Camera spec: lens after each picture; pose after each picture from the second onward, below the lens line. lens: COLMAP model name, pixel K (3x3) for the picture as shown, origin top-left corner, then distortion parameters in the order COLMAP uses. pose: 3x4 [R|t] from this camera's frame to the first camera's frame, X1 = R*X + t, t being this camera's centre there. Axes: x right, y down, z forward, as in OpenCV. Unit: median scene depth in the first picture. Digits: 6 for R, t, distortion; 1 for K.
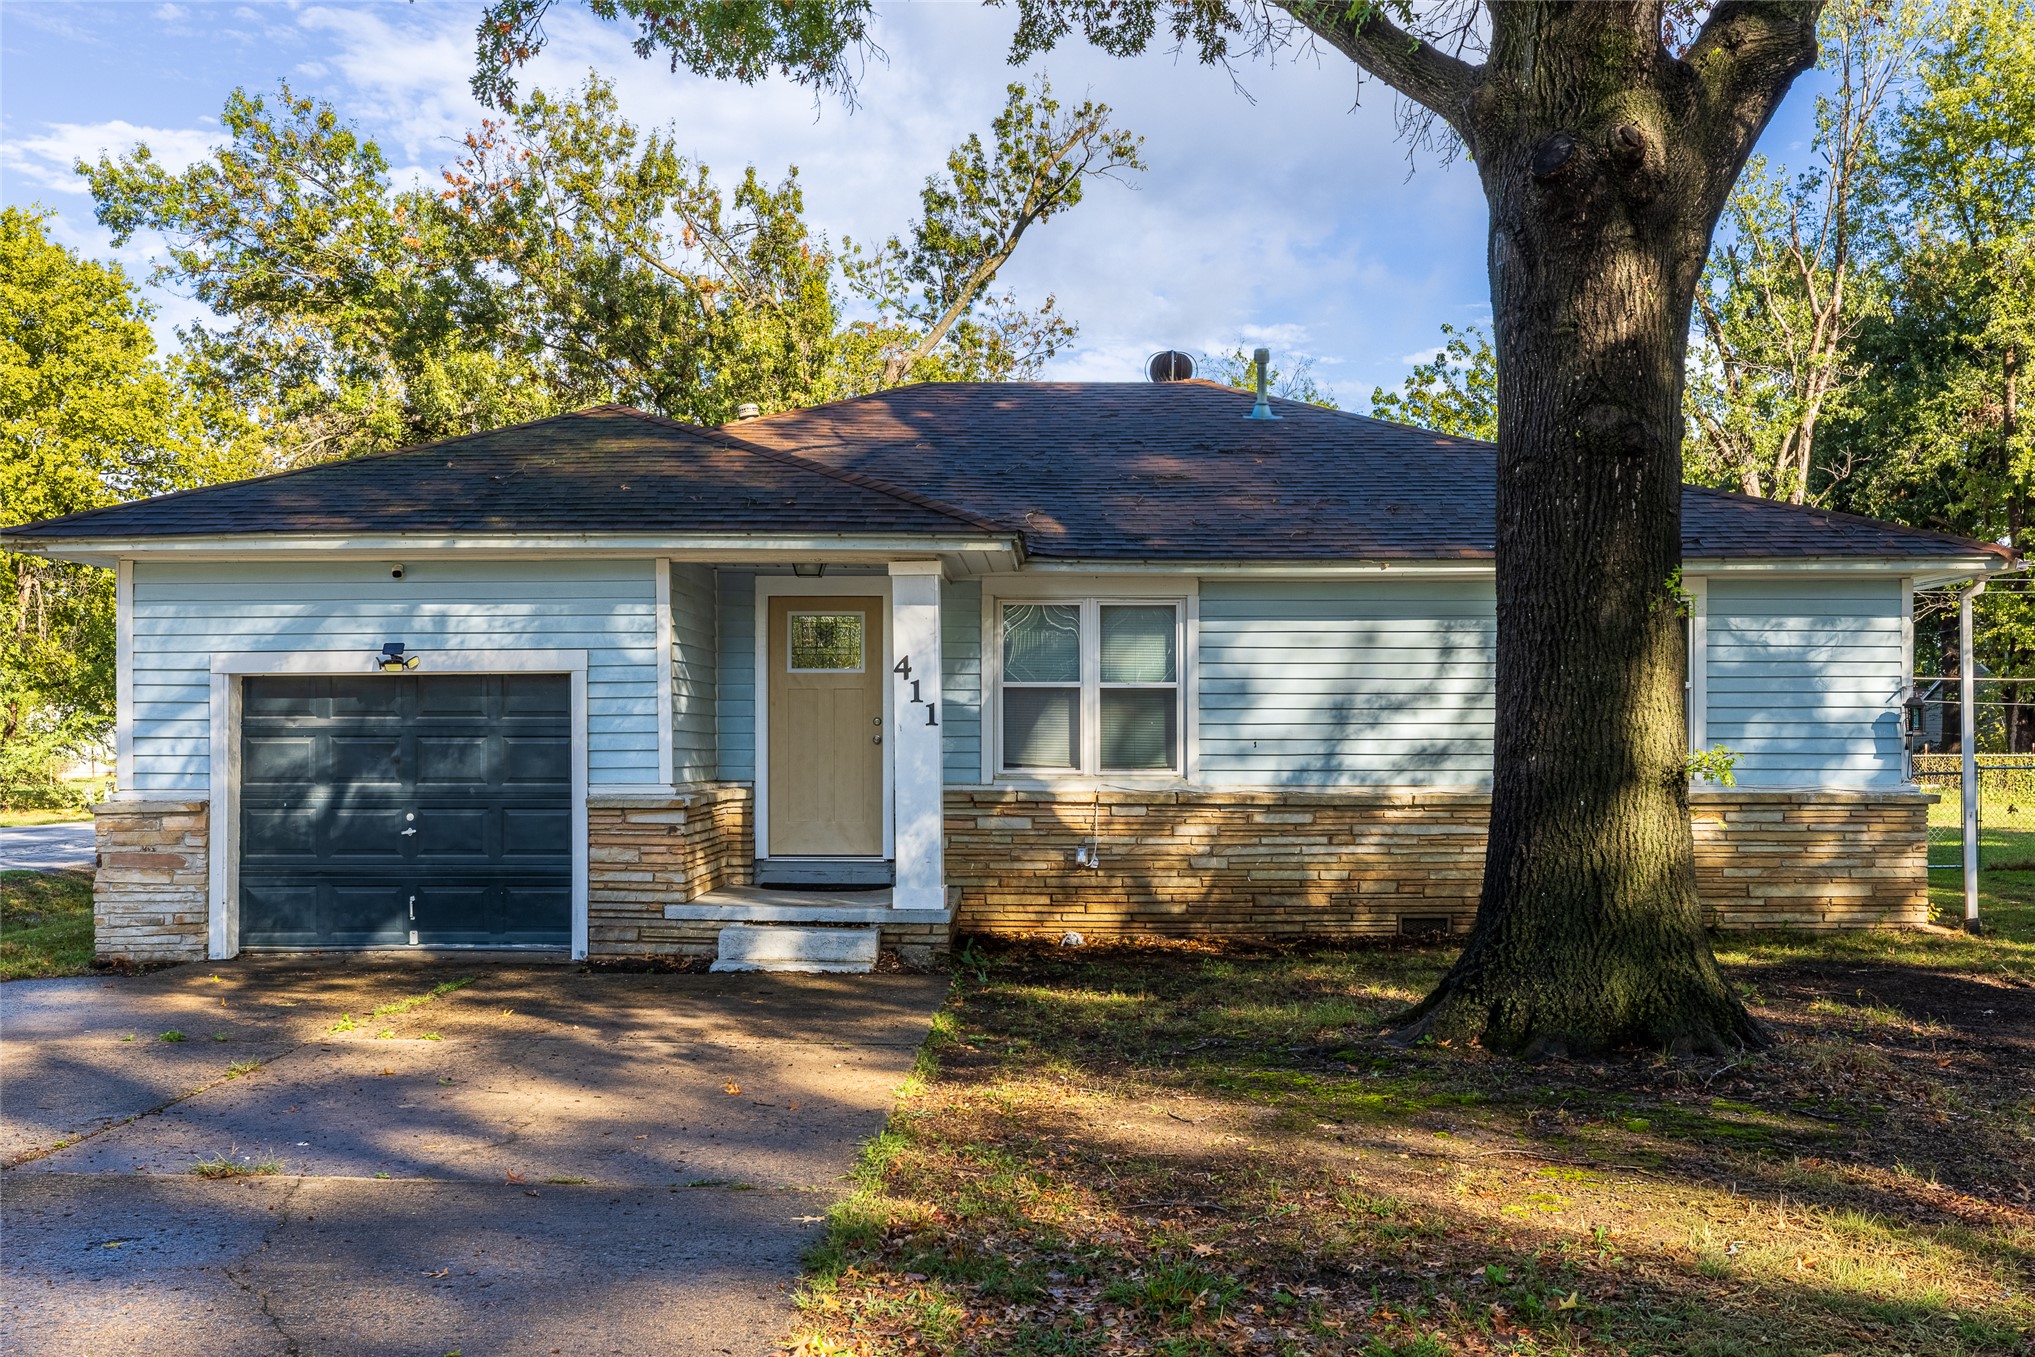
lens RADIAL K [[1864.3, 0, 1018.3], [0, 1864.3, 684.8], [0, 0, 1]] dist [-0.006120, 0.000000]
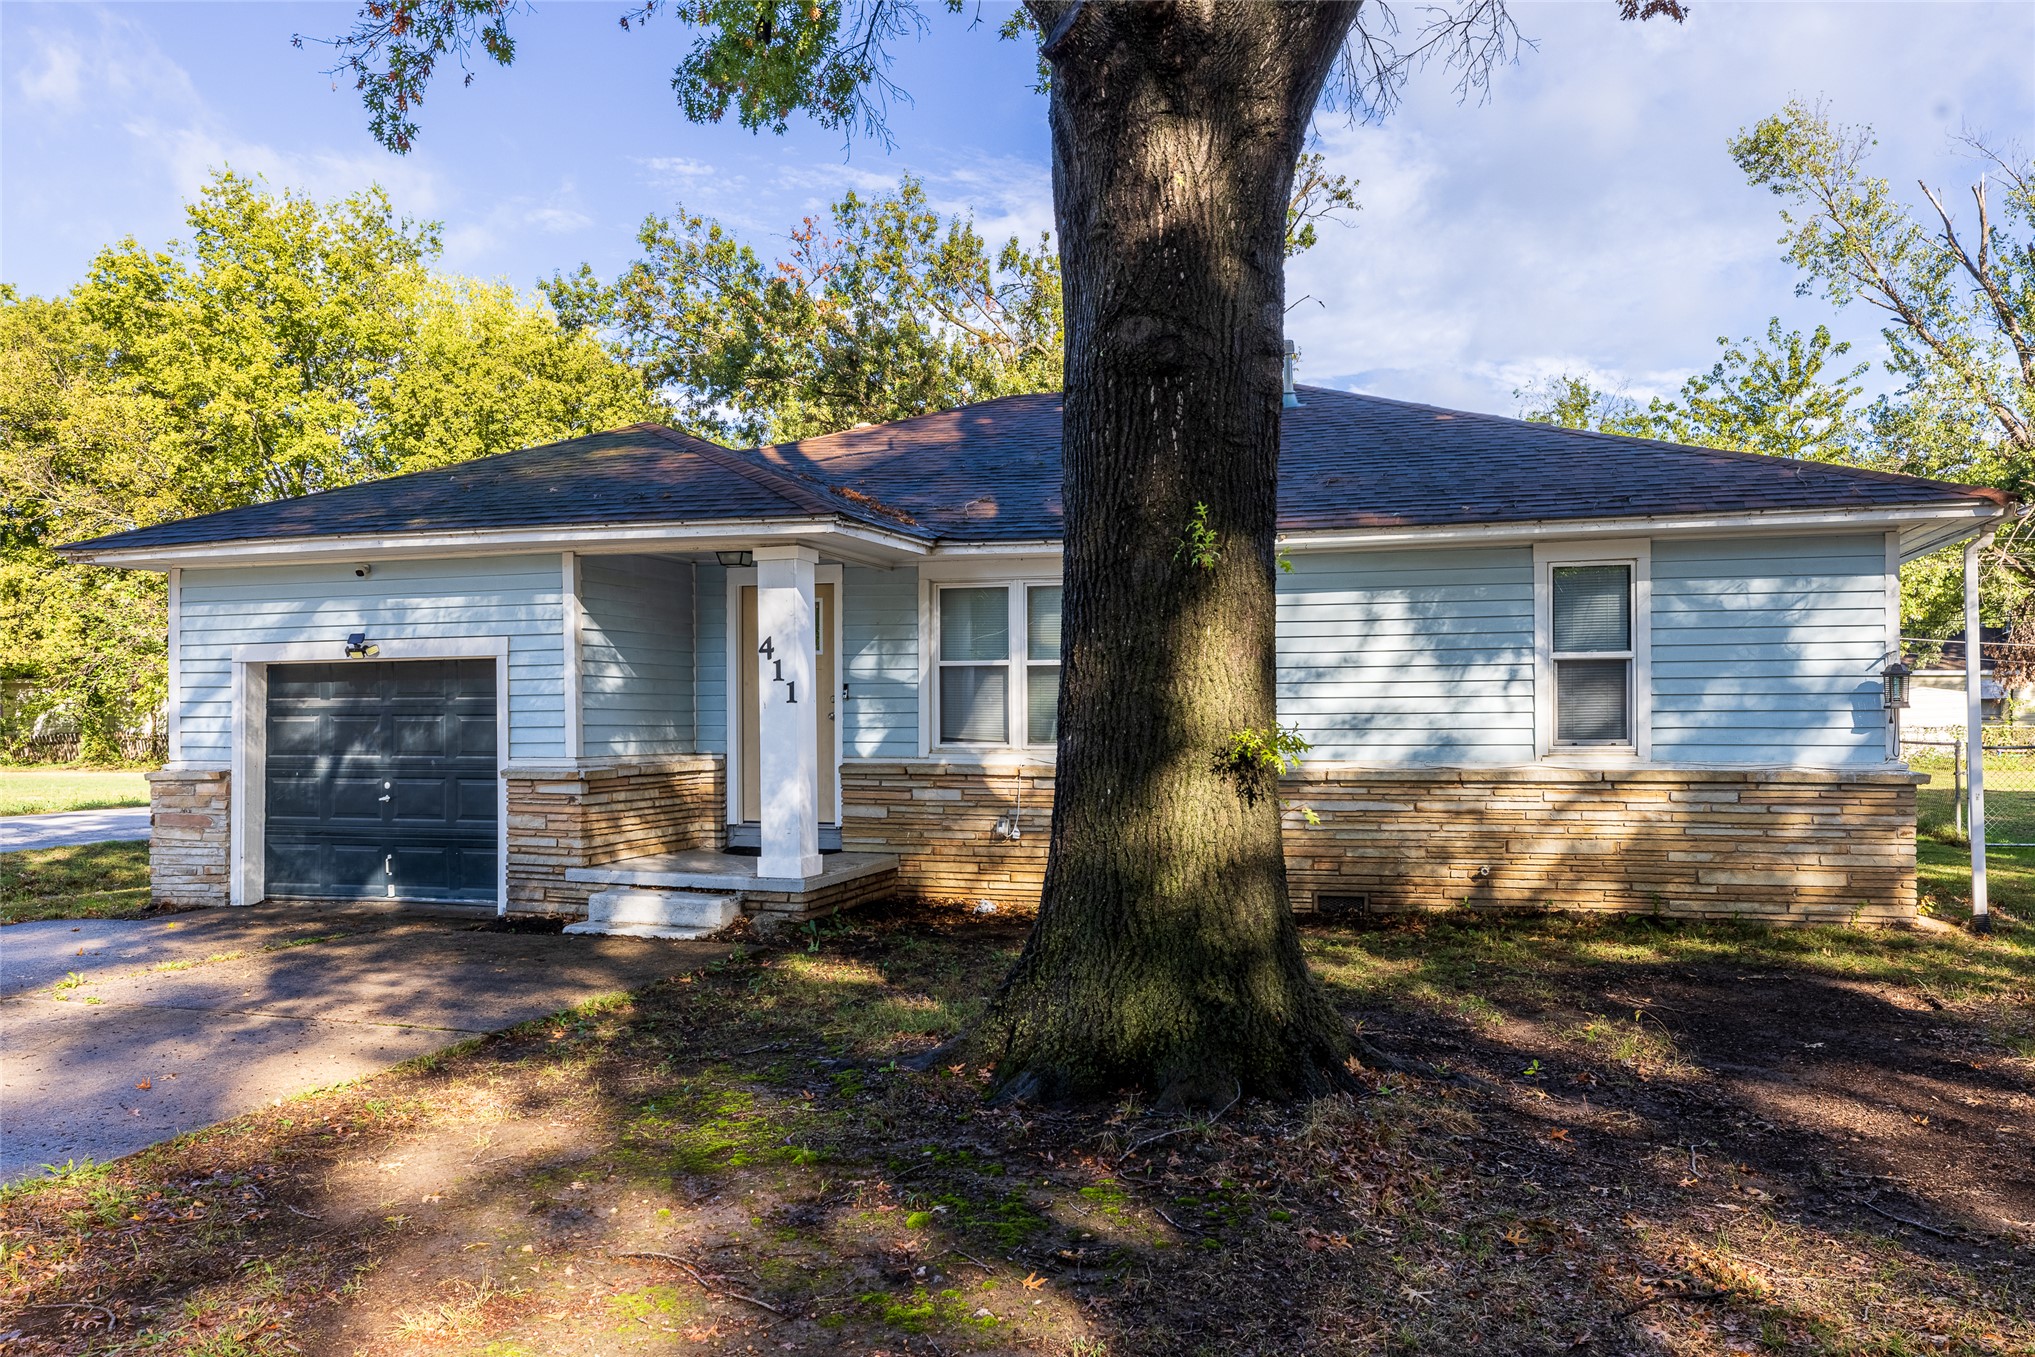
lens RADIAL K [[1477.9, 0, 1017.2], [0, 1477.9, 671.2], [0, 0, 1]] dist [-0.011585, 0.021208]
pose [[0.963911, -0.011708, -0.265967, 0.287502], [0.011862, 0.999929, -0.001029, 0.006267], [0.265961, -0.002163, 0.963981, 0.226729]]
